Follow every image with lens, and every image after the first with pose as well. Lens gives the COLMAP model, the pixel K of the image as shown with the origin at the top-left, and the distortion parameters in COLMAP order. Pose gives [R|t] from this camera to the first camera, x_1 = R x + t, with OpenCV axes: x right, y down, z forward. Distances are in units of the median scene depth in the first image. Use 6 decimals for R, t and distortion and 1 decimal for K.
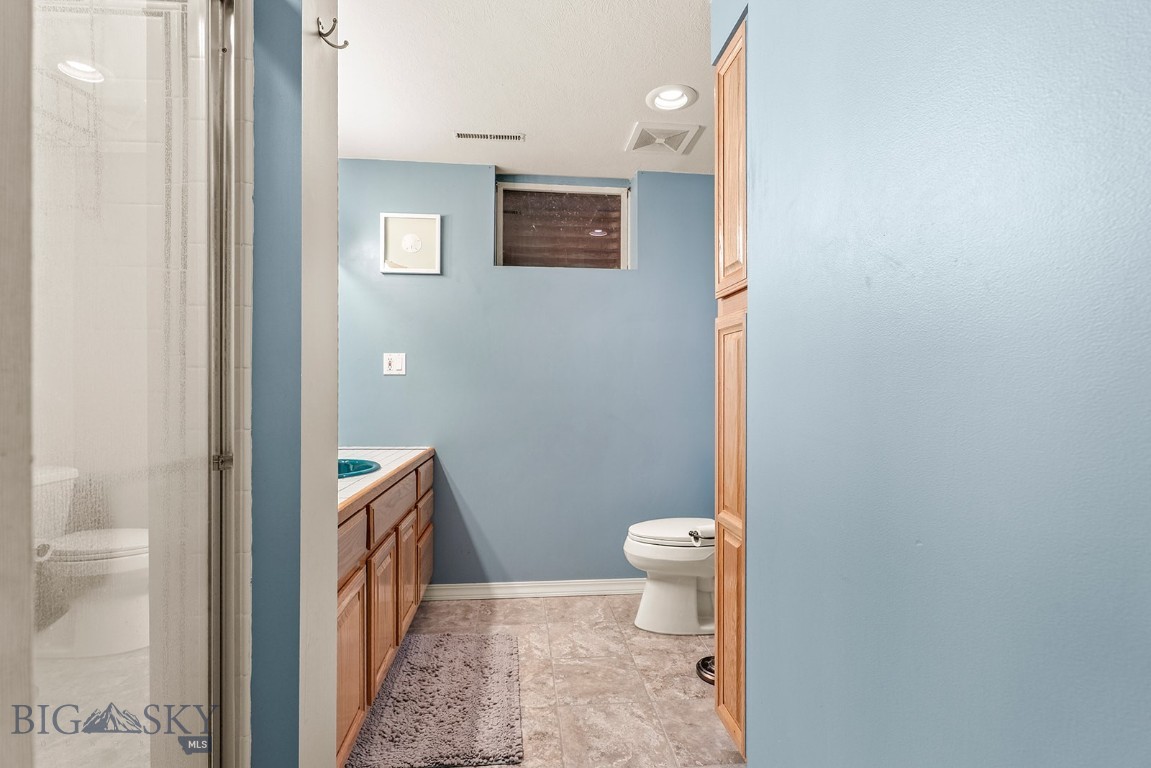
lens RADIAL K [[528.6, 0, 567.0], [0, 528.6, 399.3], [0, 0, 1]] dist [-0.000005, -0.000178]
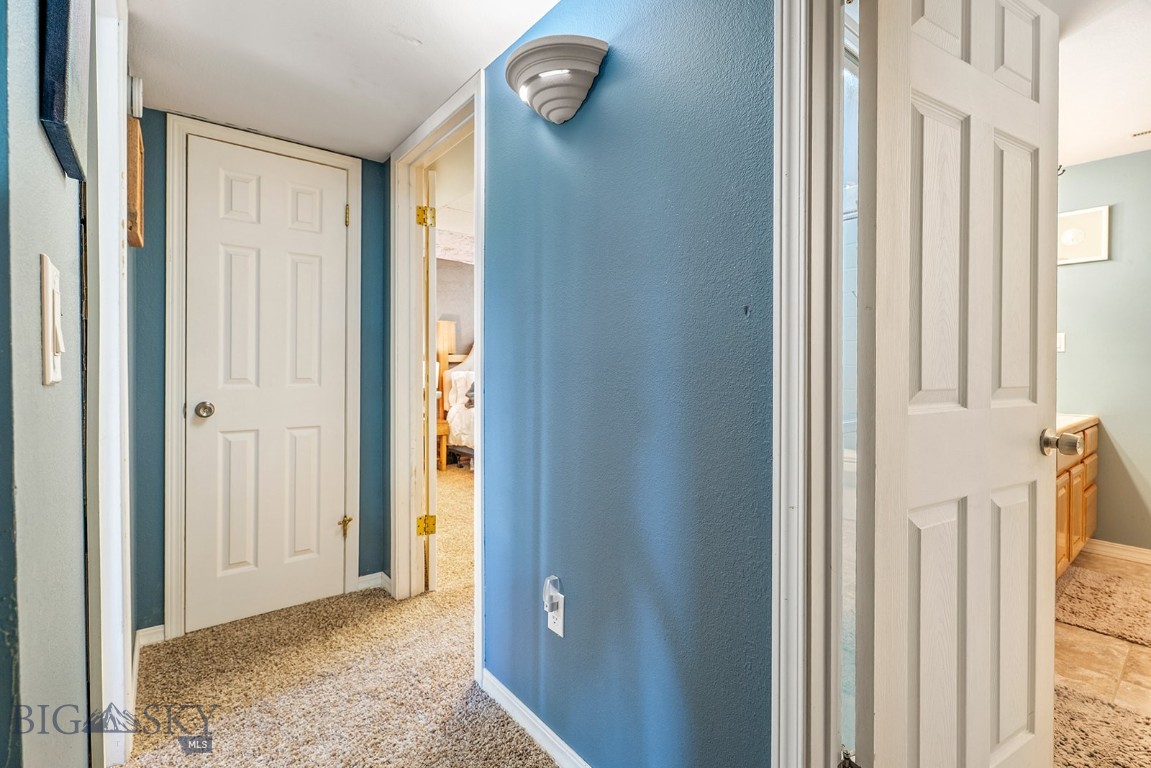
lens RADIAL K [[519.0, 0, 572.1], [0, 519.0, 373.3], [0, 0, 1]] dist [0.001321, -0.000427]
pose [[0.545901, 0.005518, -0.837831, 0.062903], [-0.008144, 0.999966, 0.001279, 0.008228], [0.837810, 0.006125, 0.545928, -0.555391]]
